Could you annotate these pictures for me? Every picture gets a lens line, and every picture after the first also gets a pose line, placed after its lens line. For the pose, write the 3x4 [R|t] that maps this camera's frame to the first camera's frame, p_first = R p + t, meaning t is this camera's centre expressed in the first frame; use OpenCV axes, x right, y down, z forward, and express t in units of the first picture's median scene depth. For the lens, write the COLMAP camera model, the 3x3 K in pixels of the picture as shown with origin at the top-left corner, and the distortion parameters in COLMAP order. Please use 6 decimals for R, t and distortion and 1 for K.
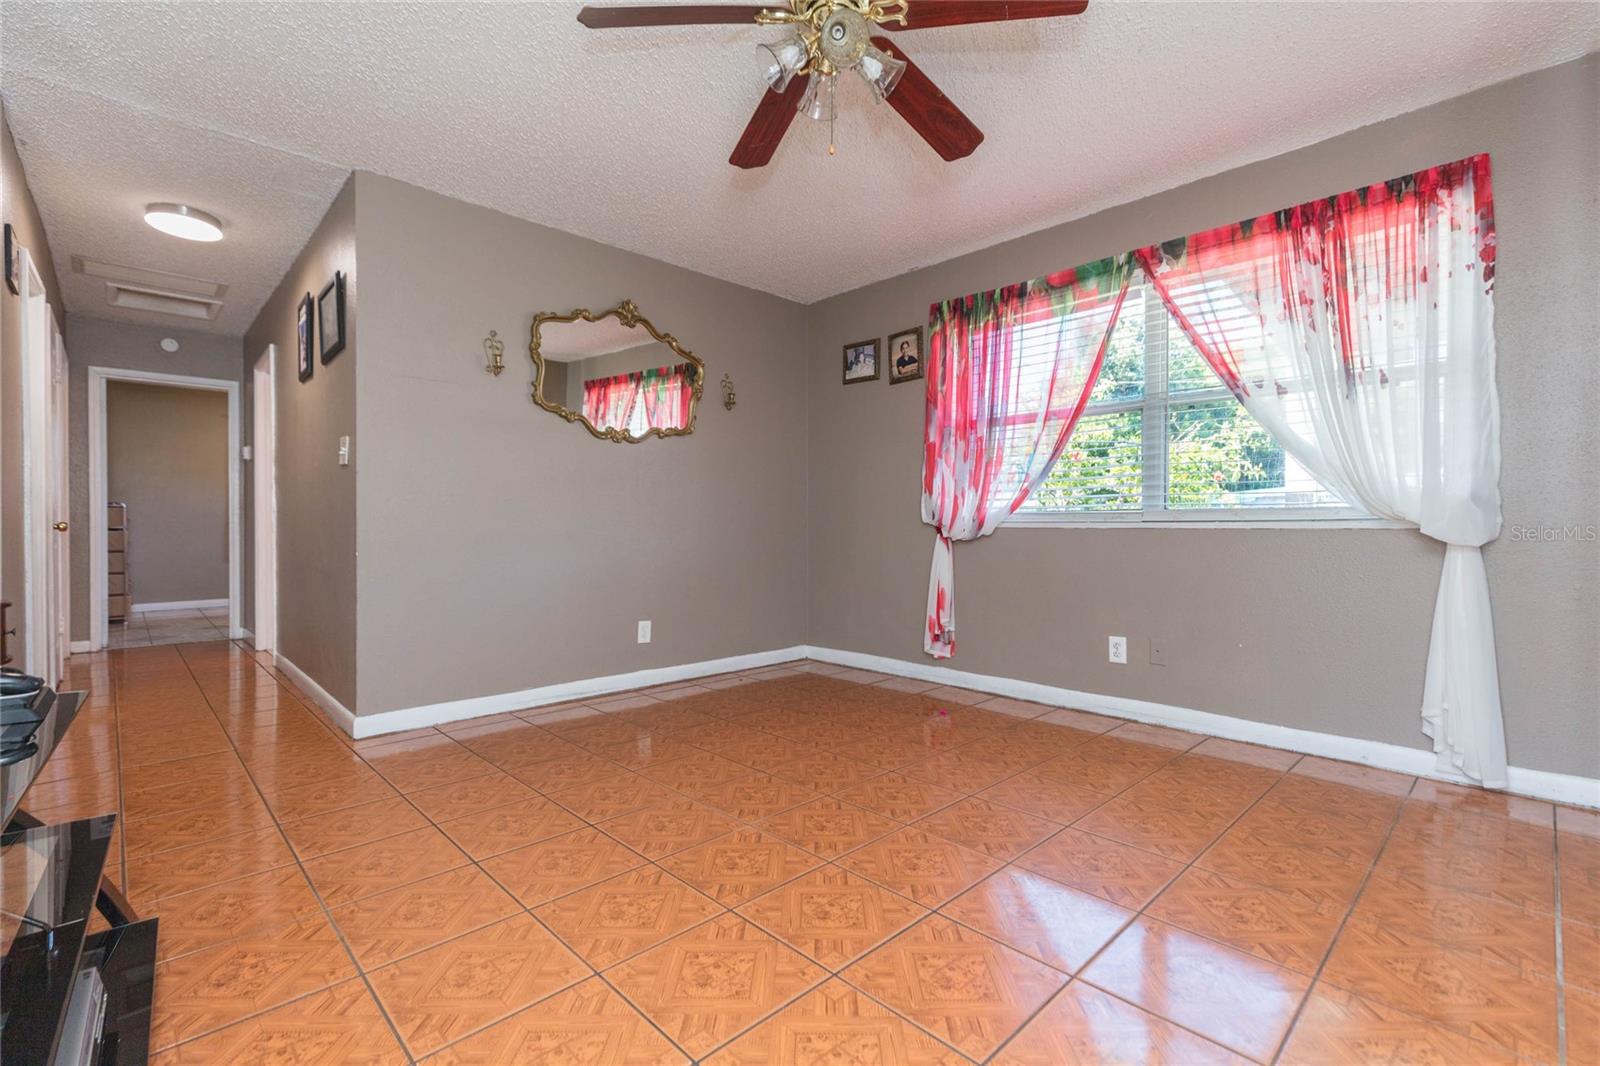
lens RADIAL K [[713.4, 0, 800.0], [0, 713.4, 533.0], [0, 0, 1]] dist [0.011223, -0.000426]
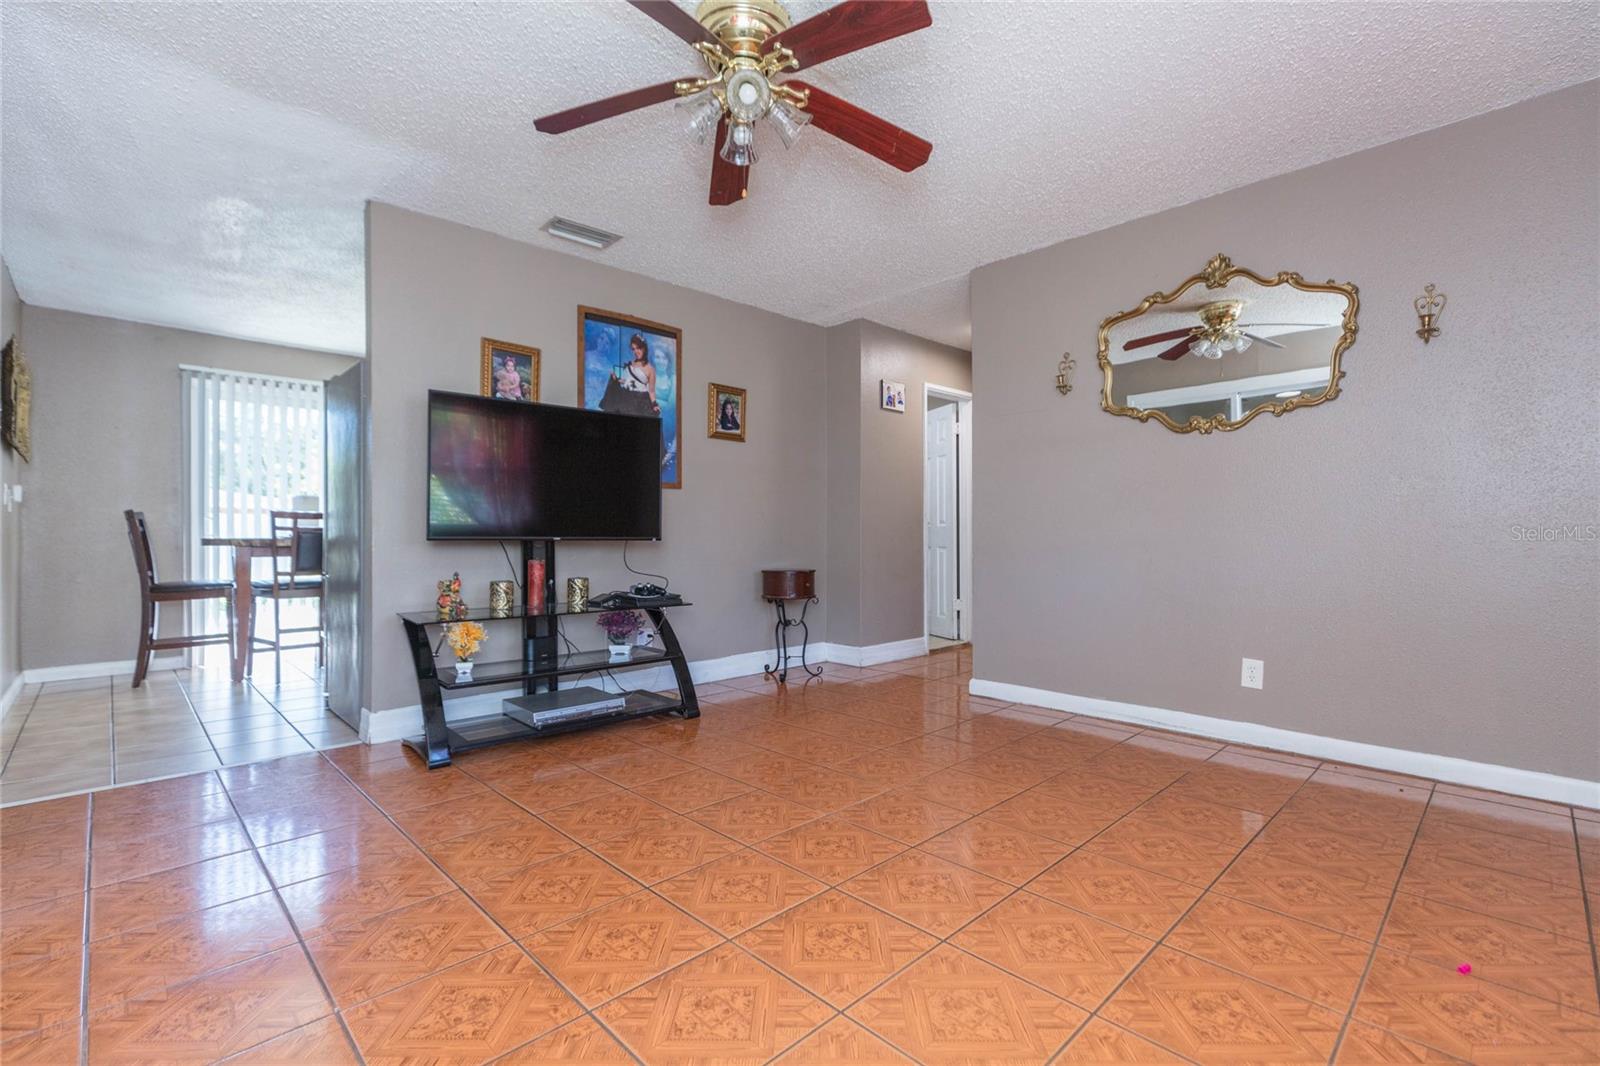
lens RADIAL K [[712.9, 0, 819.8], [0, 712.9, 543.8], [0, 0, 1]] dist [0.002650, -0.000758]
pose [[0.020803, 0.008316, -0.999749, 0.549377], [-0.008568, 0.999930, 0.008140, -0.002871], [0.999747, 0.008396, 0.020873, 0.532575]]
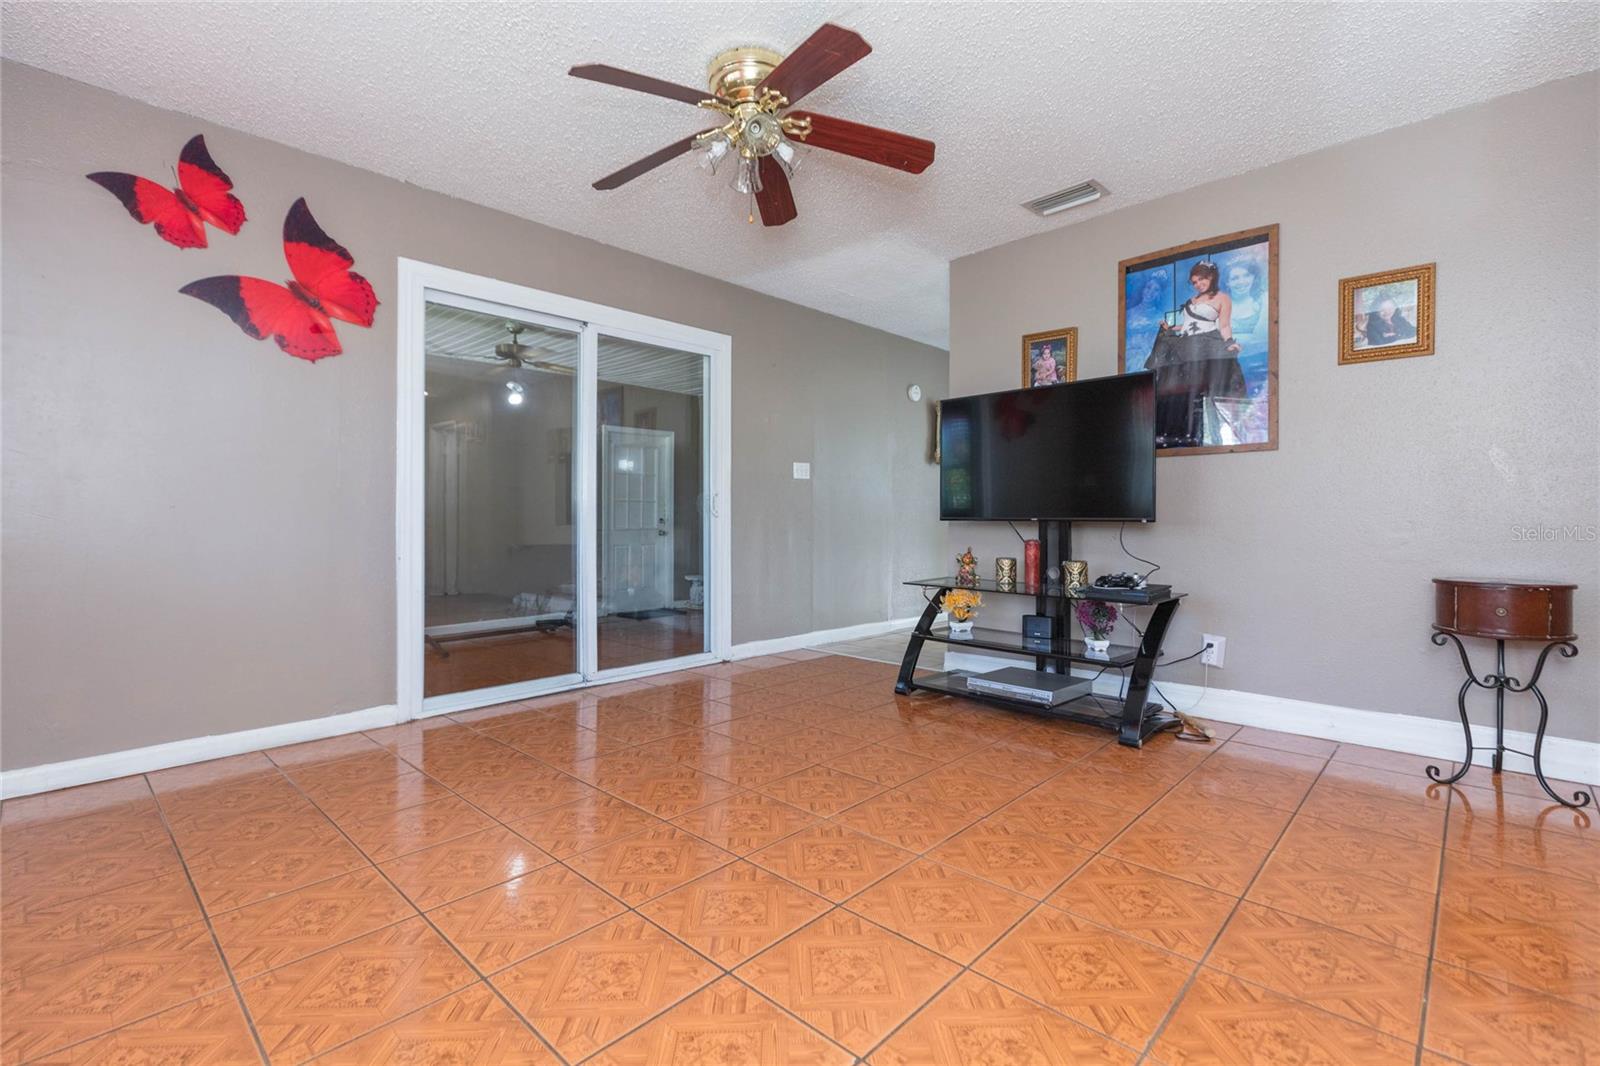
lens RADIAL K [[722.1, 0, 800.0], [0, 722.1, 533.0], [0, 0, 1]] dist [-0.001573, 0.000109]
pose [[-0.999041, -0.000023, -0.043794, -2.746817], [-0.001424, 0.999488, 0.031958, -0.051102], [0.043771, 0.031990, -0.998529, 3.966567]]
